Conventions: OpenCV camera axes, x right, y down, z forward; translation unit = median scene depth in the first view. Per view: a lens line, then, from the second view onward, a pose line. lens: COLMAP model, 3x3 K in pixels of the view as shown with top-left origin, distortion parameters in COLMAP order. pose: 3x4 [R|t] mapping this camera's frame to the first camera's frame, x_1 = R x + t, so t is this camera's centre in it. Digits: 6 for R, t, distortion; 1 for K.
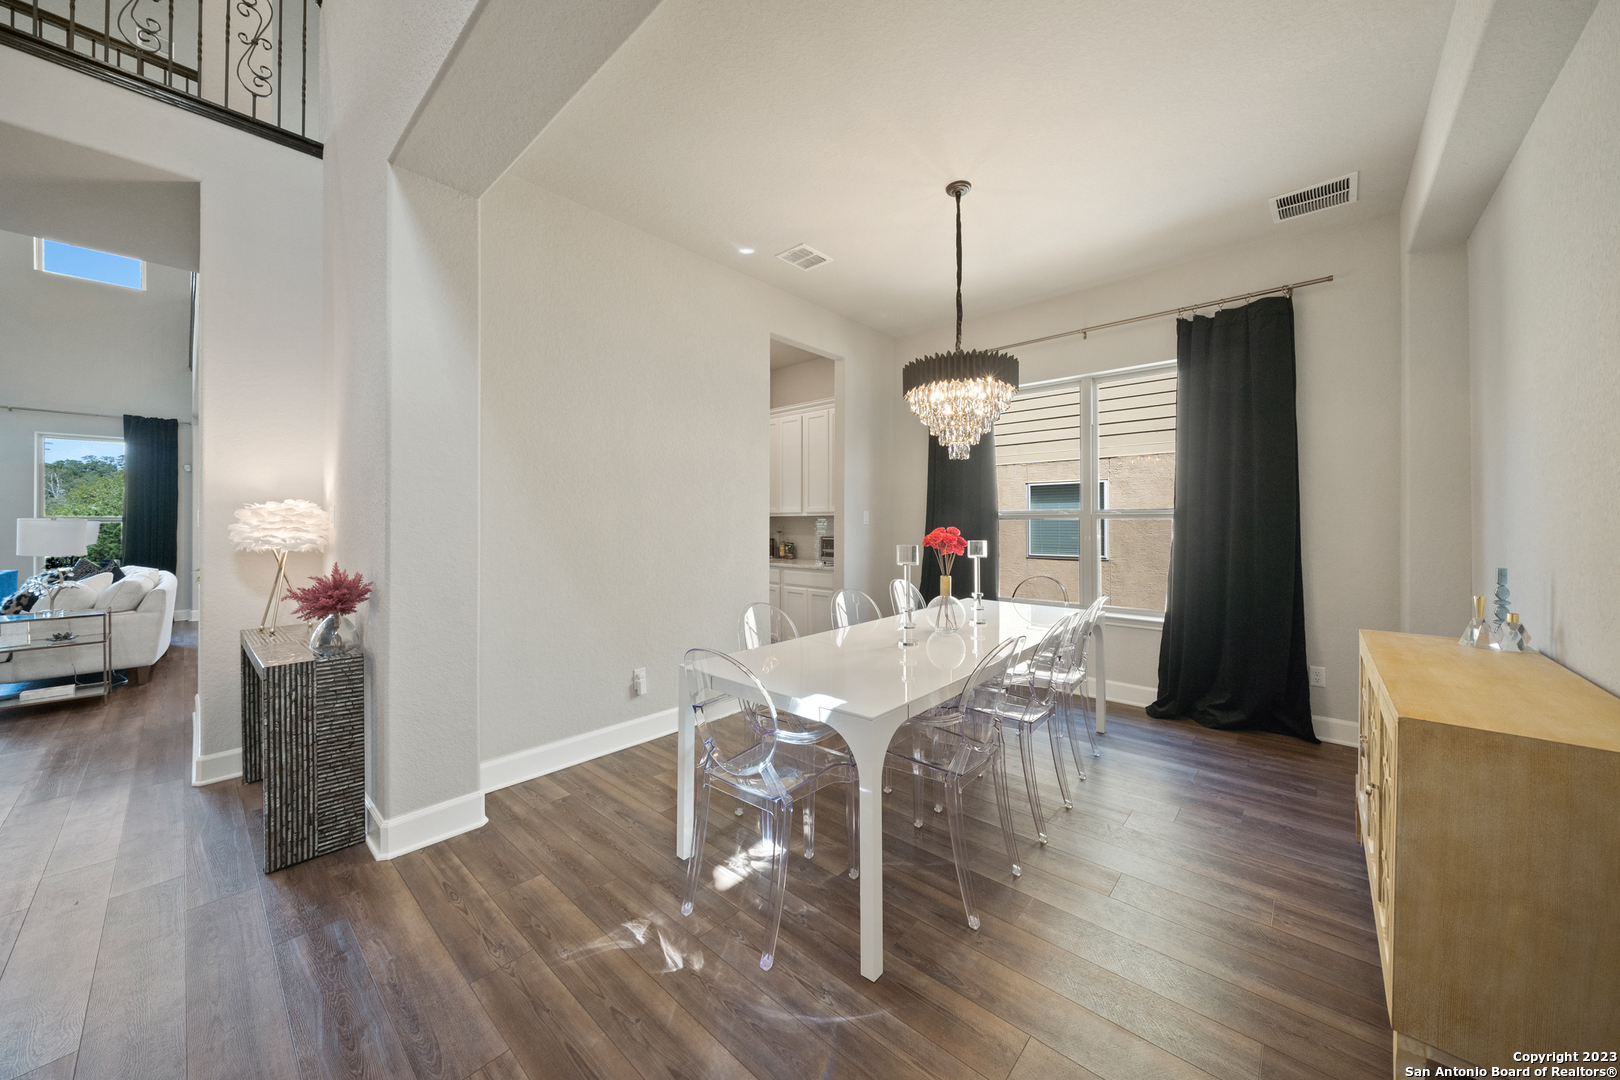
lens RADIAL K [[564.4, 0, 814.9], [0, 564.4, 532.9], [0, 0, 1]] dist [-0.009694, 0.000027]
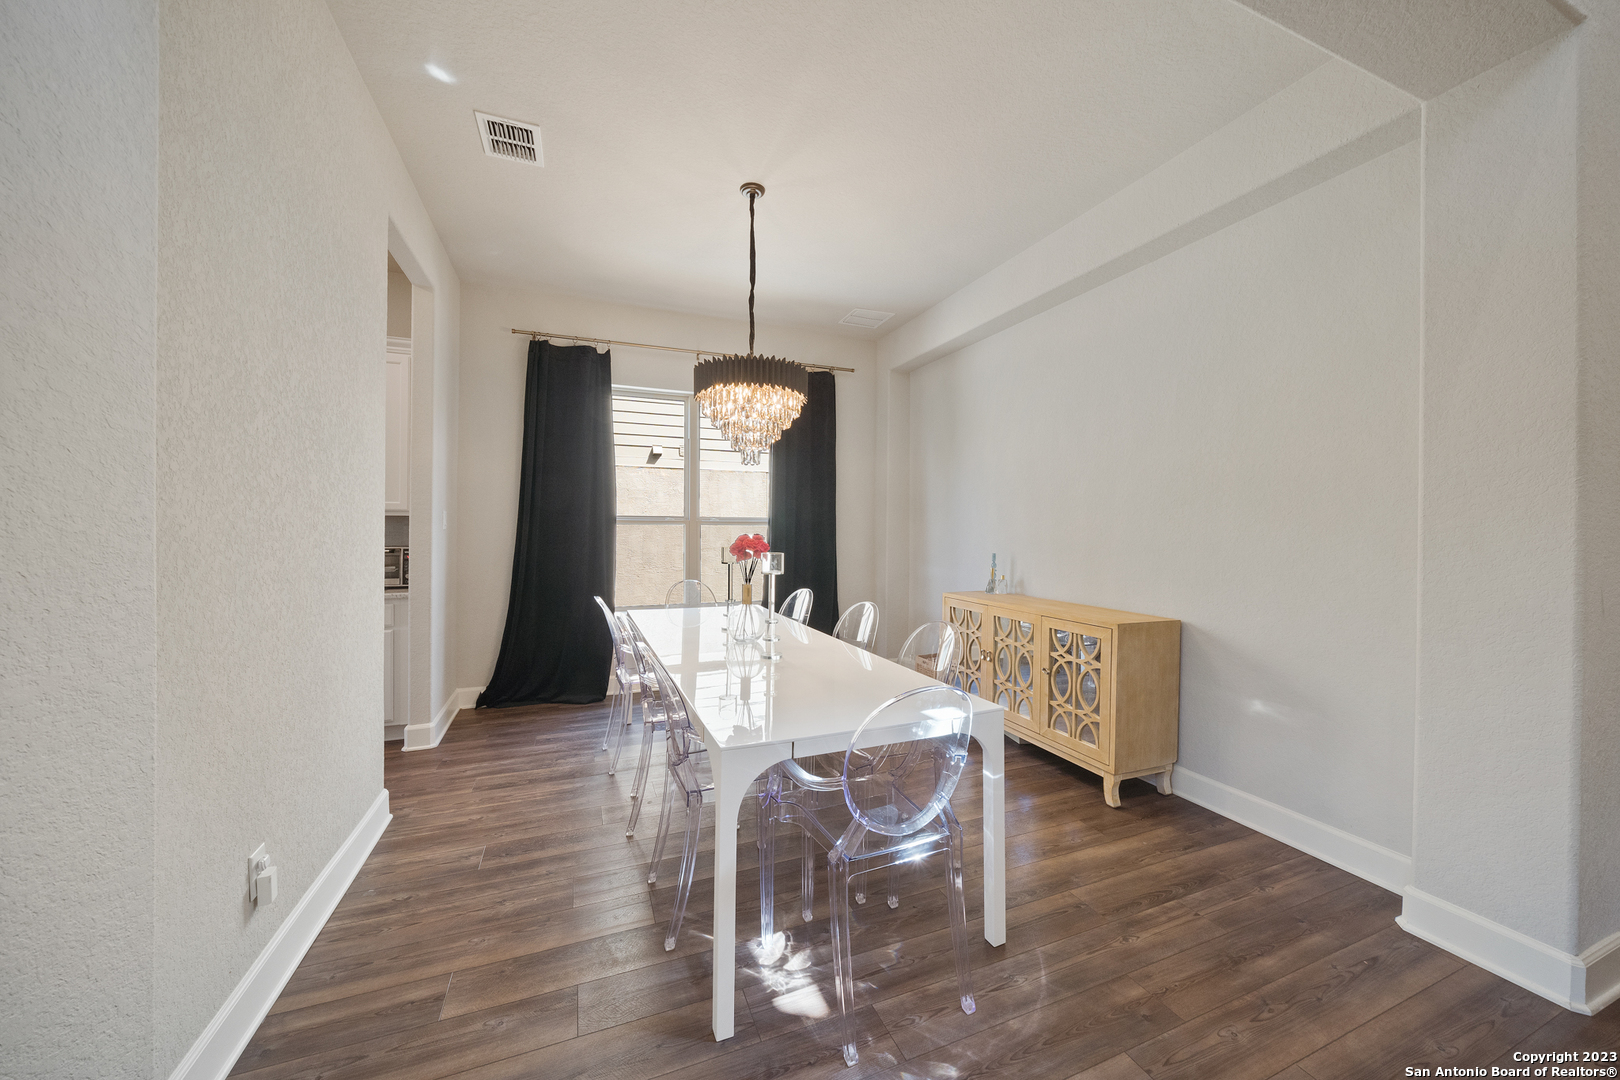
lens RADIAL K [[558.2, 0, 810.0], [0, 558.2, 540.0], [0, 0, 1]] dist [-0.011301, -0.000084]
pose [[0.452411, -0.014981, 0.891684, -0.764106], [0.005681, 0.999887, 0.013917, -0.016283], [-0.891792, -0.001230, 0.452445, 0.618117]]
